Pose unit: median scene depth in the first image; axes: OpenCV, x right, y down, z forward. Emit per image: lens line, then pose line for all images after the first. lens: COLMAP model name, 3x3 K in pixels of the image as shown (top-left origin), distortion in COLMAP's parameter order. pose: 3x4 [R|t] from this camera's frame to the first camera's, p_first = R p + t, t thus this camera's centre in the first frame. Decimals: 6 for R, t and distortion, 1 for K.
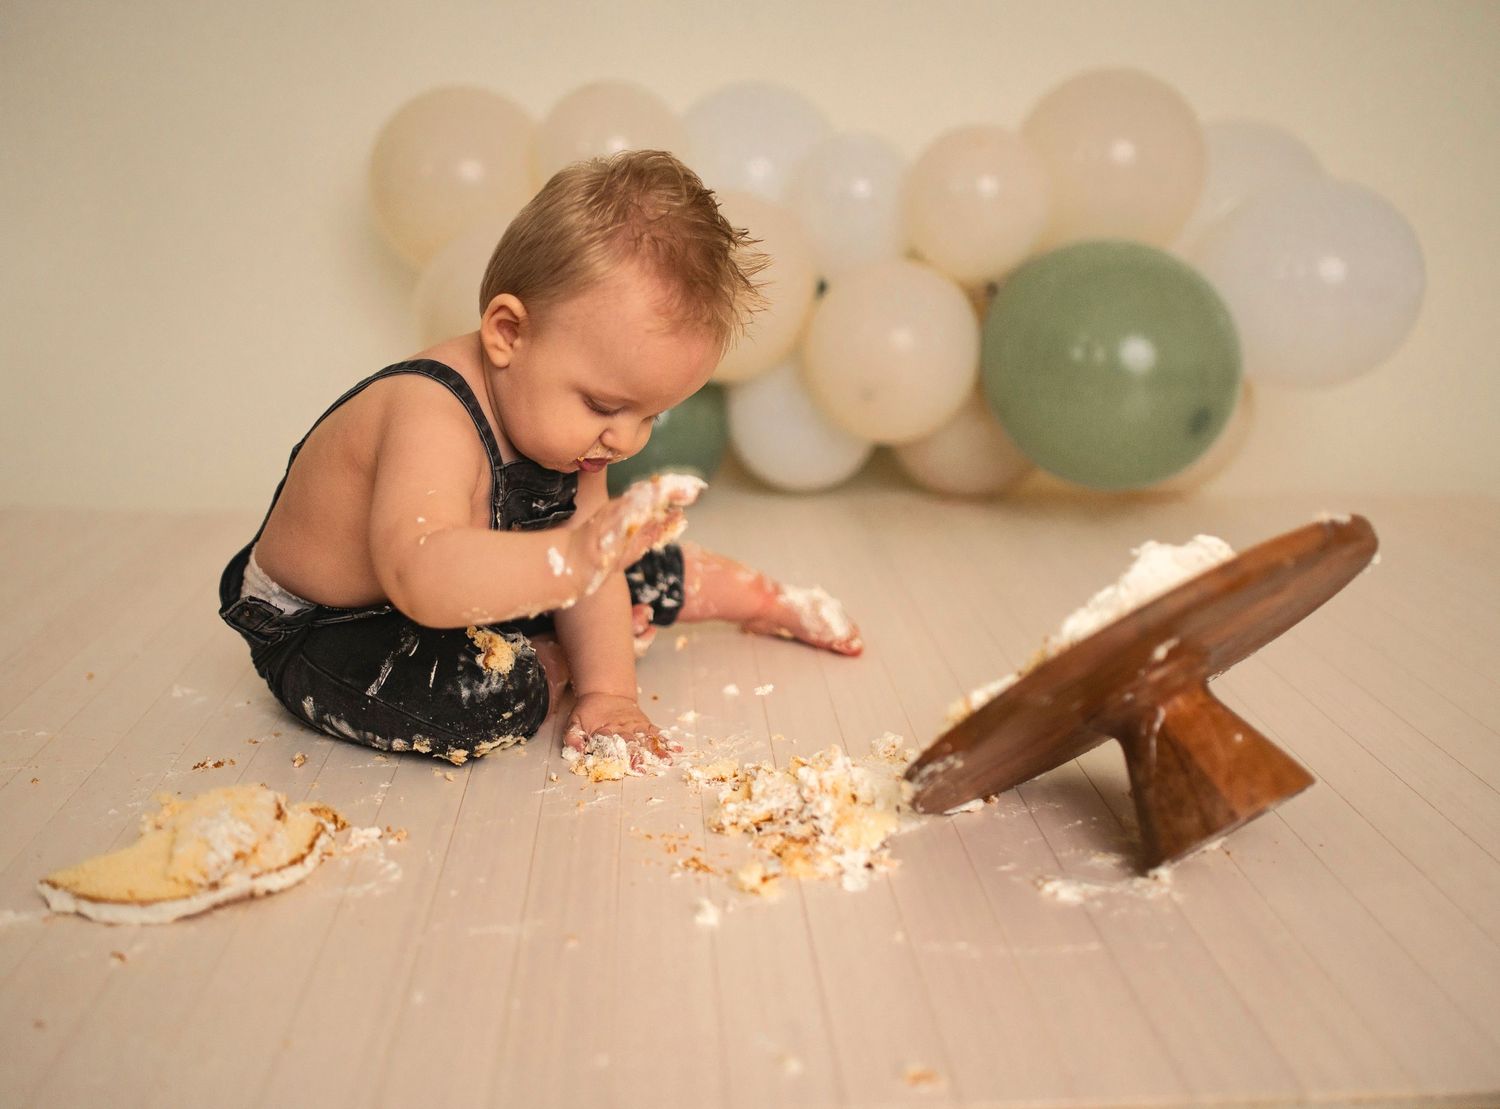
lens RADIAL K [[1607.1, 0, 775.9], [0, 1607.1, 561.6], [0, 0, 1]] dist [-0.051014, 0.000000]
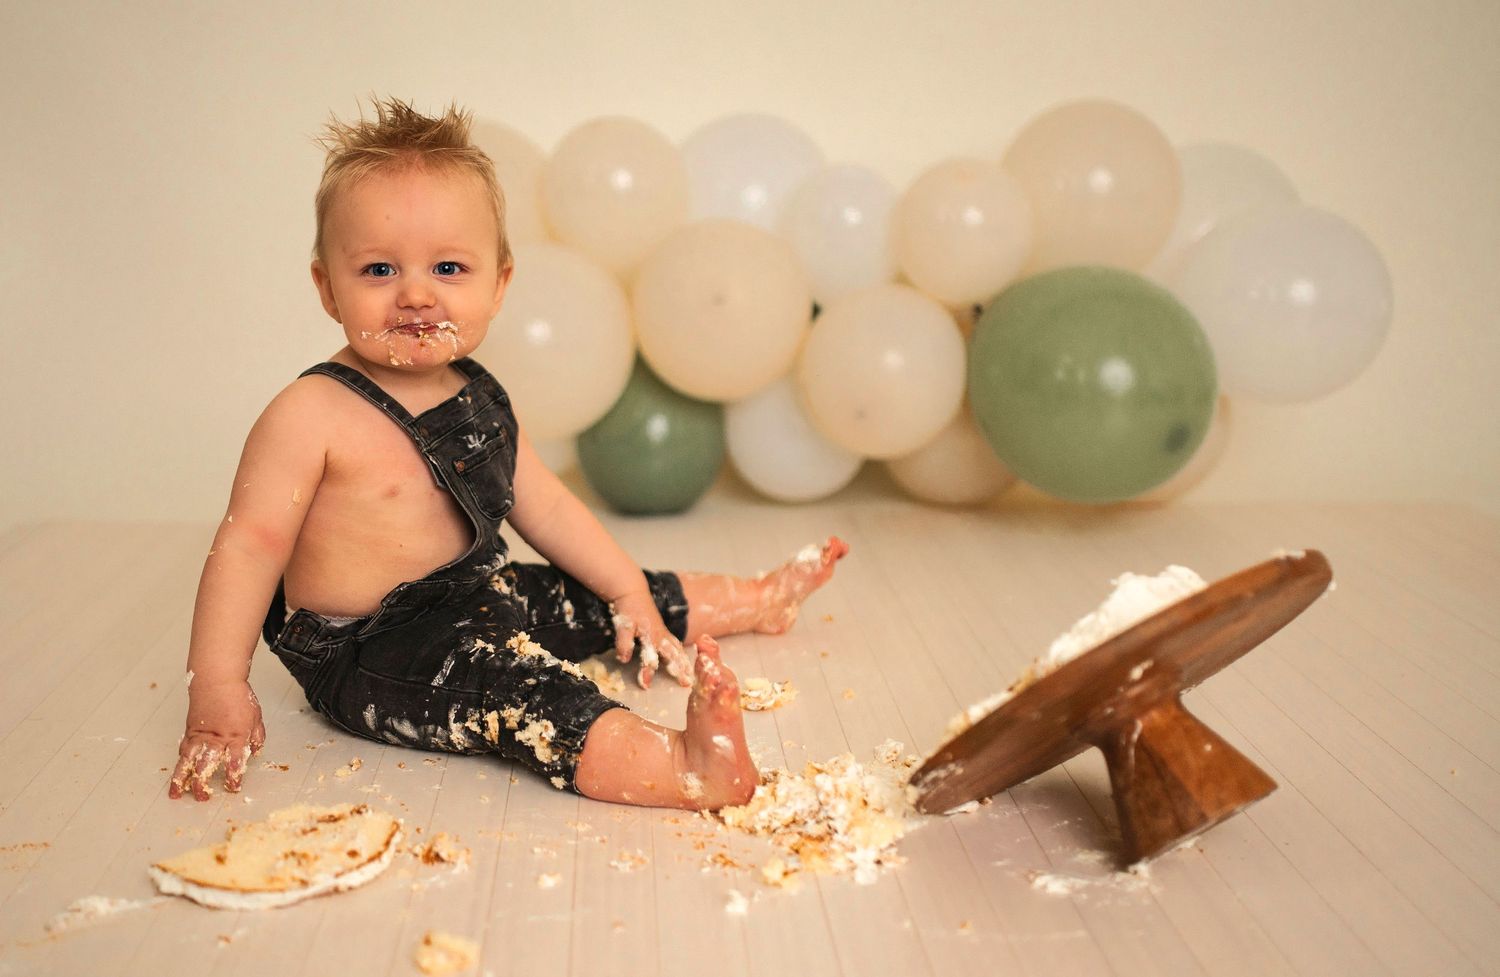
lens RADIAL K [[1680.2, 0, 682.4], [0, 1680.2, 493.1], [0, 0, 1]] dist [-0.053645, 0.000000]
pose [[0.999339, -0.004561, -0.036075, -0.035174], [0.003508, 0.999567, -0.029198, -0.034066], [0.036192, 0.029053, 0.998922, -0.181849]]
